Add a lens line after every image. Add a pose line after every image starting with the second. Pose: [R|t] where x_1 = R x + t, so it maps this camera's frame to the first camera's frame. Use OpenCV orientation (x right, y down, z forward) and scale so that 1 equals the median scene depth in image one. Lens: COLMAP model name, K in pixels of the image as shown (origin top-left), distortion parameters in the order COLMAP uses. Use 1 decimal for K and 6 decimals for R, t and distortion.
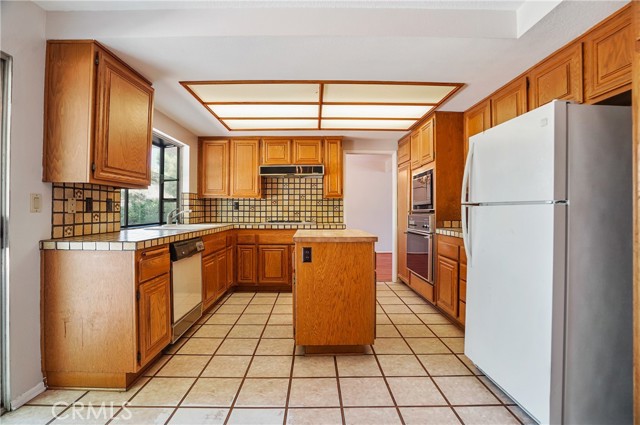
lens RADIAL K [[294.9, 0, 321.9], [0, 294.9, 208.2], [0, 0, 1]] dist [-0.008151, 0.003725]
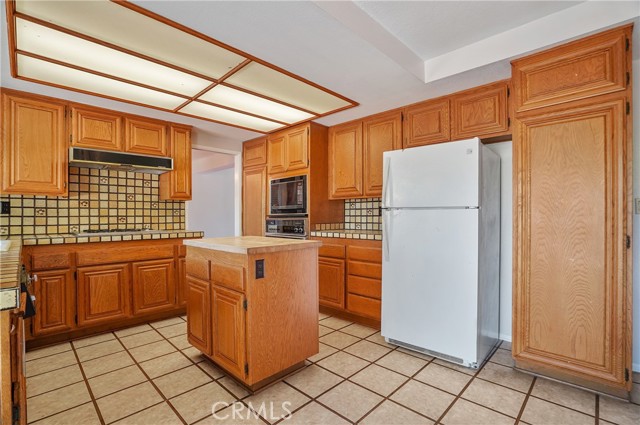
lens RADIAL K [[294.9, 0, 319.6], [0, 294.9, 217.7], [0, 0, 1]] dist [-0.008151, 0.003725]
pose [[0.735443, -0.008619, 0.677532, -0.245614], [-0.001862, 0.999890, 0.014742, 0.002362], [-0.677584, -0.012103, 0.735346, 0.150966]]
